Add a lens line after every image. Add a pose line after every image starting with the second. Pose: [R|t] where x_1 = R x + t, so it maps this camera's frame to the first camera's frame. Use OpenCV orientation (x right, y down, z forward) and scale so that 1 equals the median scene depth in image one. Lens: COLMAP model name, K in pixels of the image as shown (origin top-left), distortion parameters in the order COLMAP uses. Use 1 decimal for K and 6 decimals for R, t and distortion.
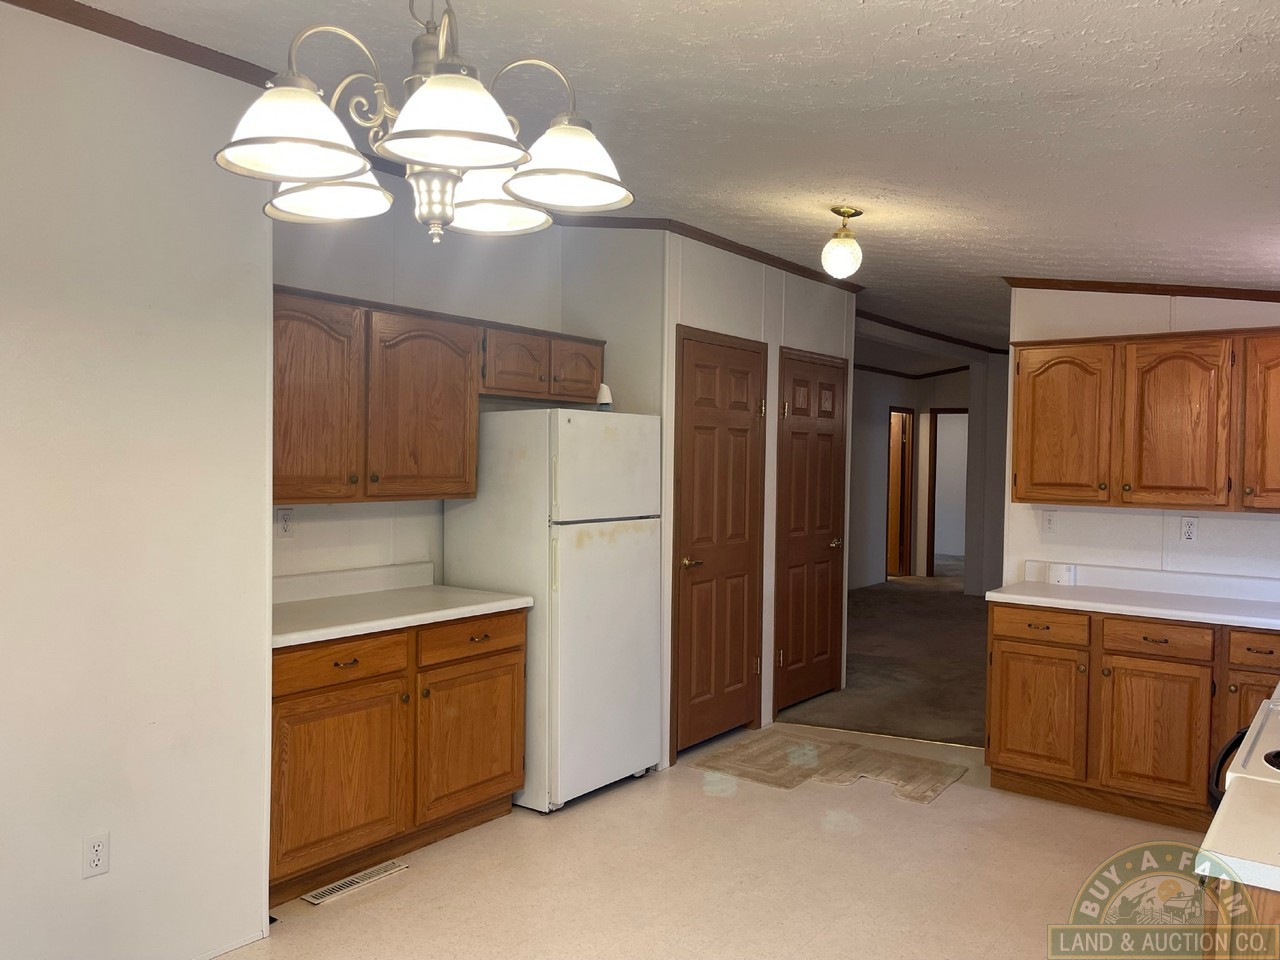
lens RADIAL K [[955.3, 0, 640.0], [0, 955.3, 480.0], [0, 0, 1]] dist [-0.003578, -0.005676]
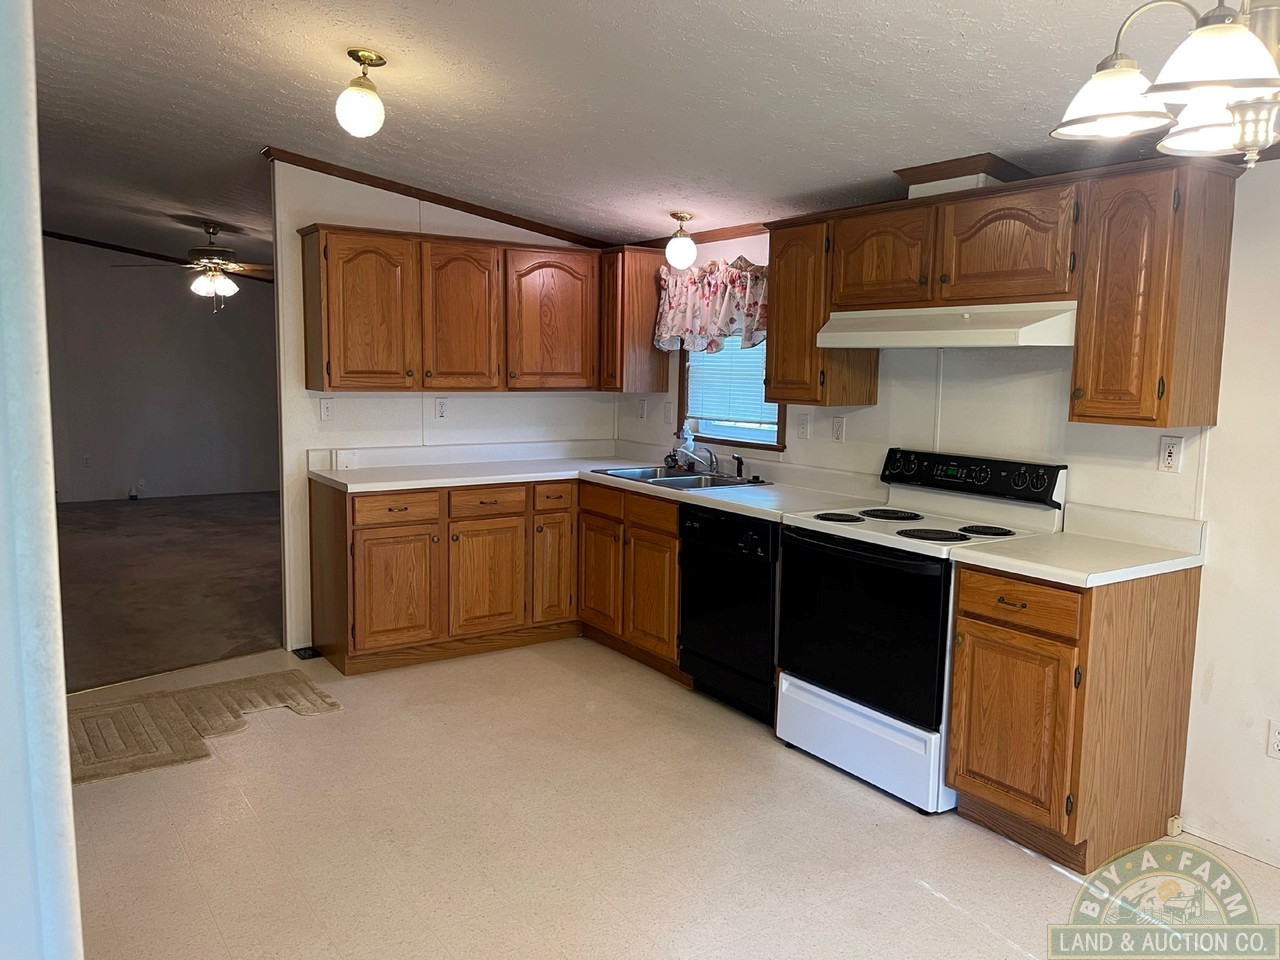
lens RADIAL K [[955.3, 0, 640.0], [0, 955.3, 480.0], [0, 0, 1]] dist [-0.003578, -0.005676]
pose [[0.308659, -0.129623, 0.942299, -0.486376], [0.005870, 0.990912, 0.134387, -0.017831], [-0.951155, -0.035948, 0.306615, 0.427266]]
